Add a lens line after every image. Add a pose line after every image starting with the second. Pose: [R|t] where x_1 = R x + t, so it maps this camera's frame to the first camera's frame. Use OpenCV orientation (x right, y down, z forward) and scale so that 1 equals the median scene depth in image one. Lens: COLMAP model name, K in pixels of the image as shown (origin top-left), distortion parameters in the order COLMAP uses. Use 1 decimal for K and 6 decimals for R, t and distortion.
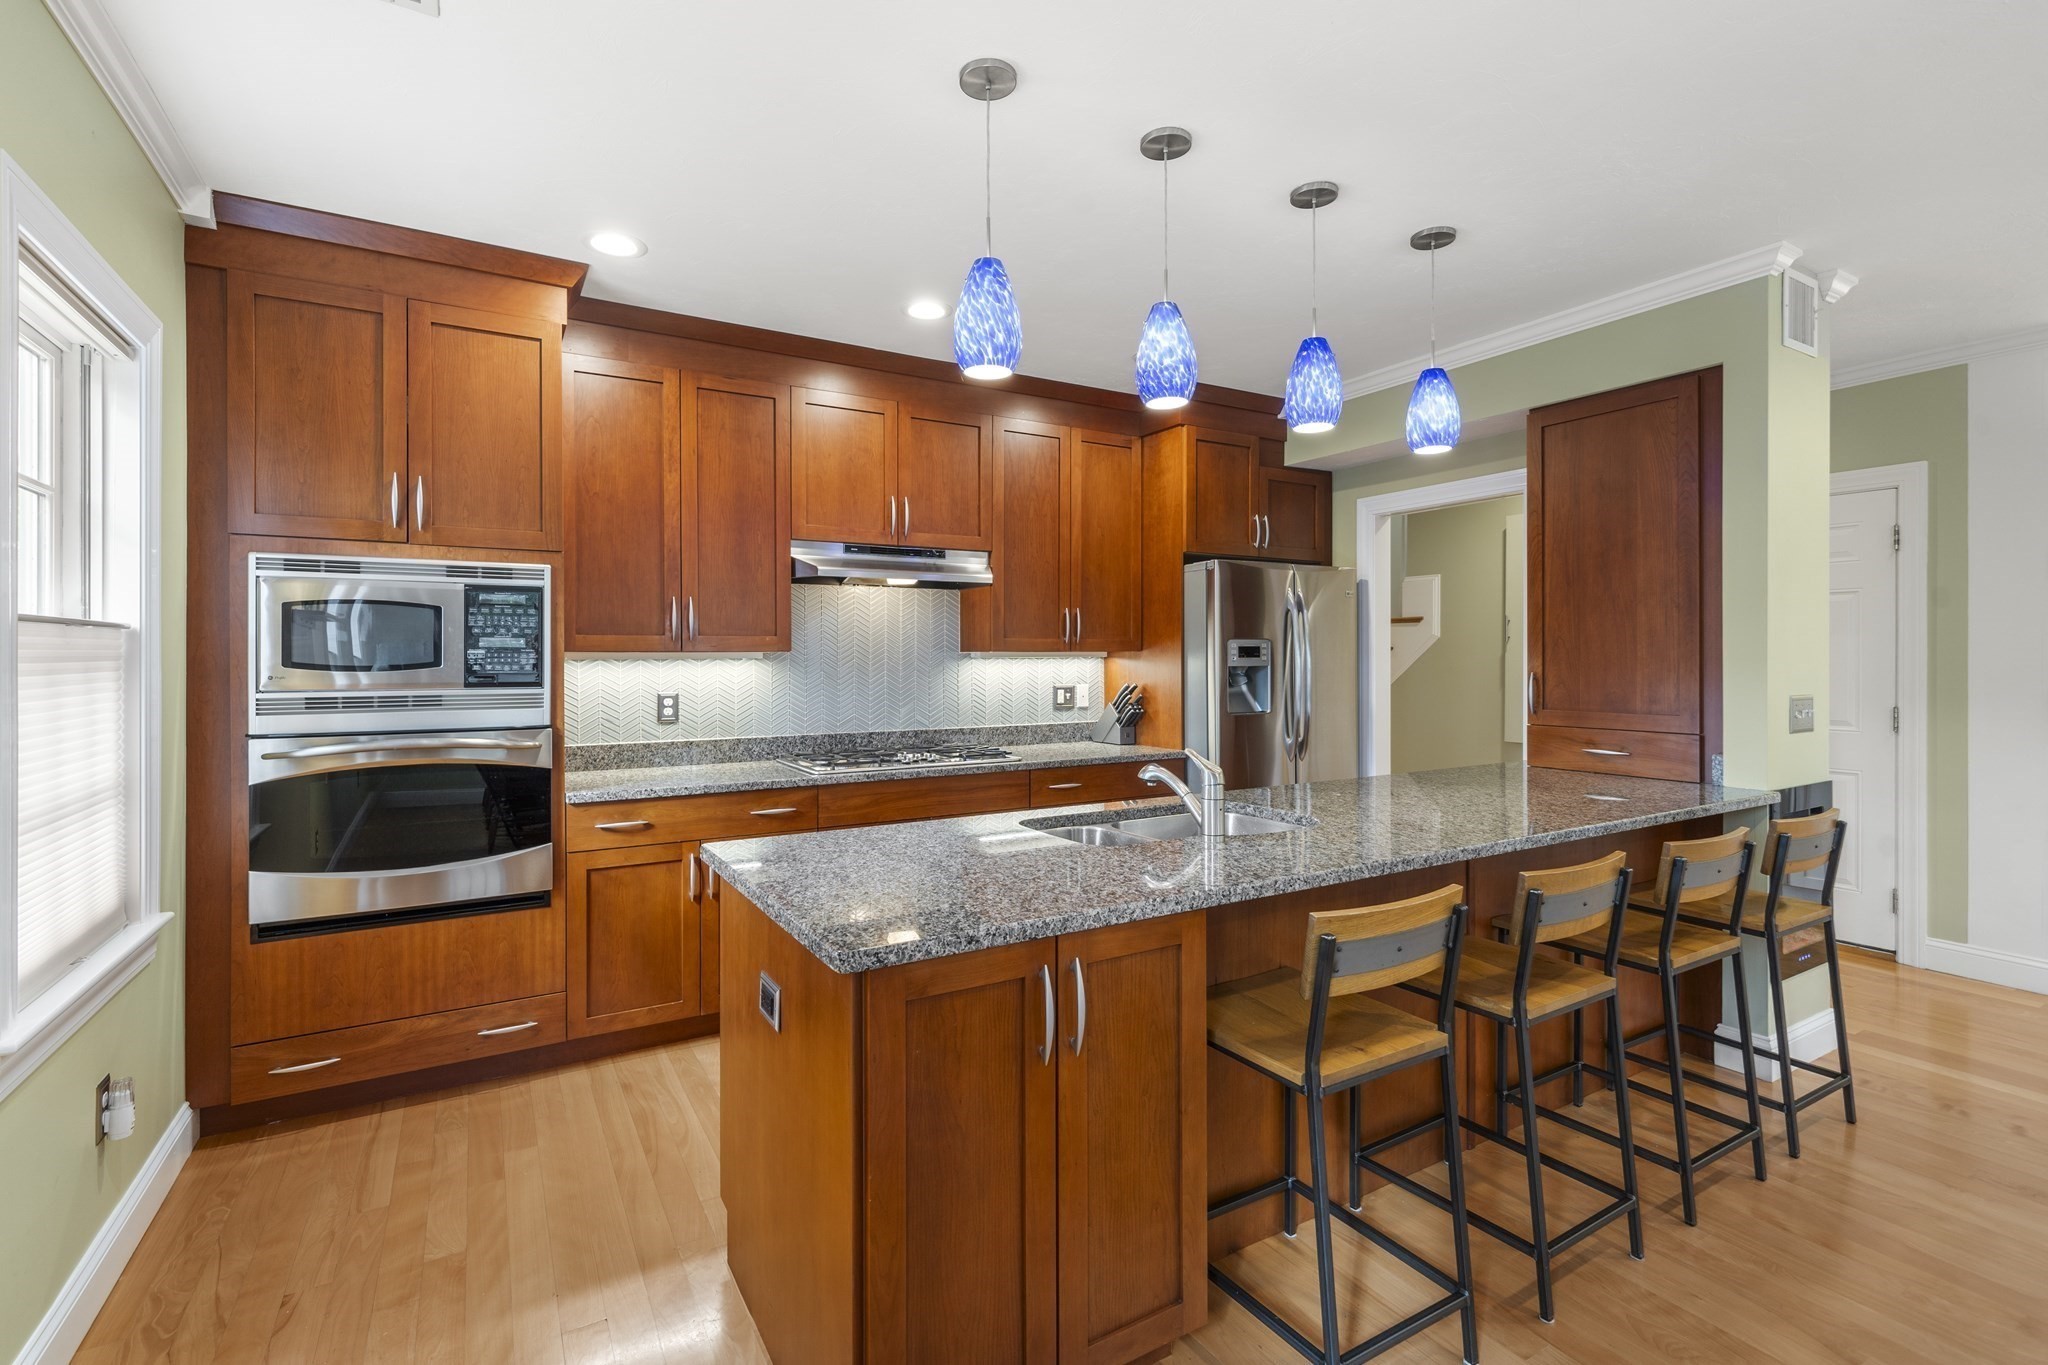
lens RADIAL K [[920.5, 0, 996.9], [0, 920.5, 658.6], [0, 0, 1]] dist [0.000646, 0.000277]
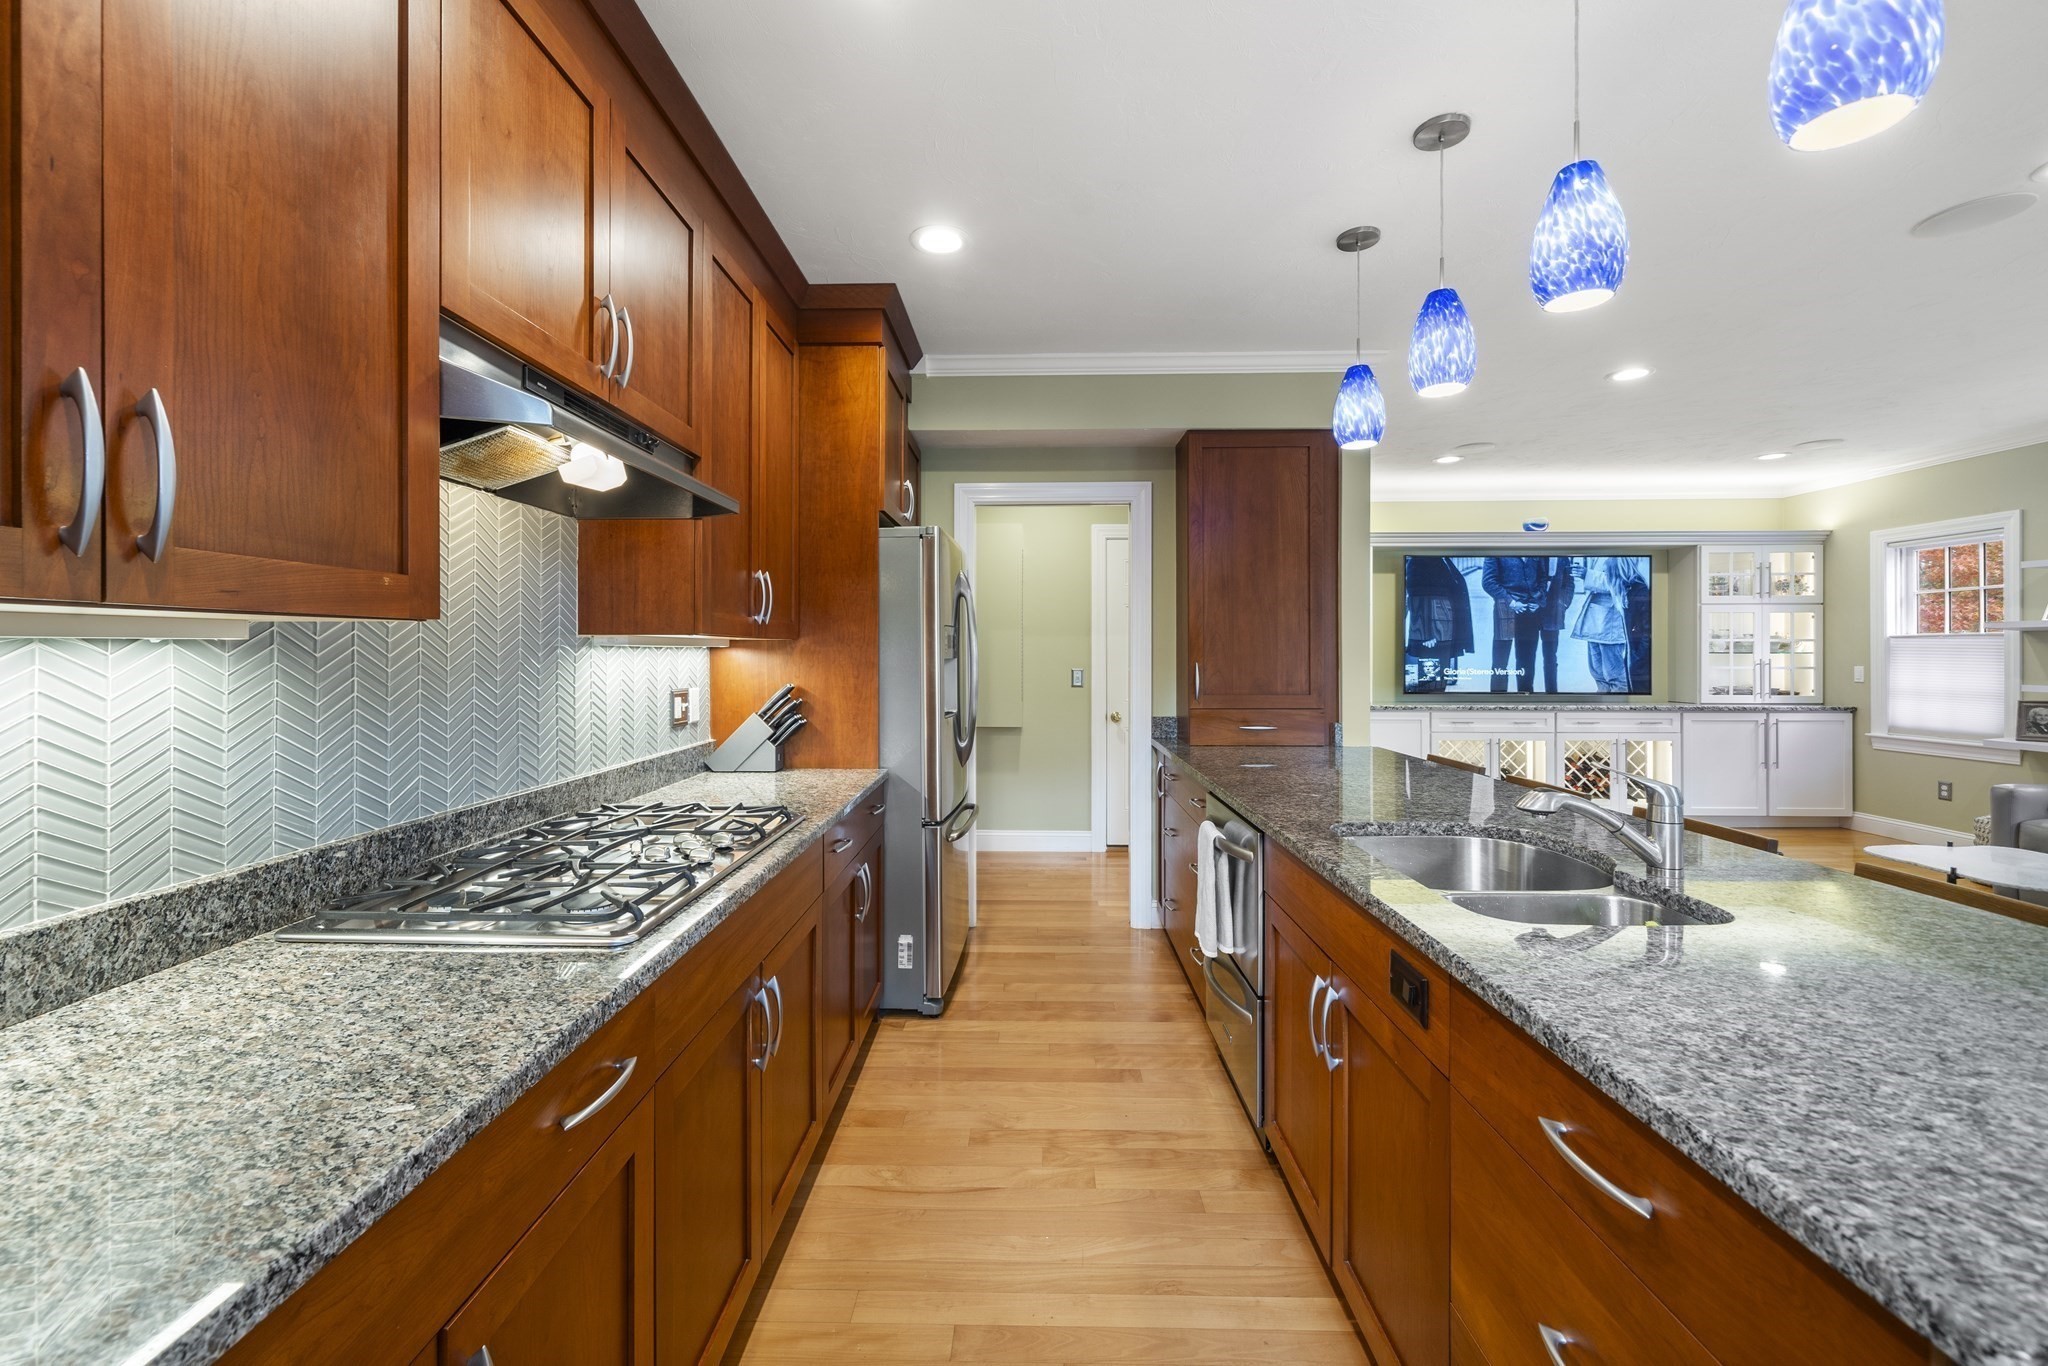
lens RADIAL K [[819.4, 0, 1020.7], [0, 819.4, 655.0], [0, 0, 1]] dist [0.000329, 0.000015]
pose [[0.515112, 0.000878, 0.857122, -0.412891], [-0.000348, 1.000000, -0.000815, 0.006666], [-0.857123, 0.000121, 0.515113, 0.699090]]
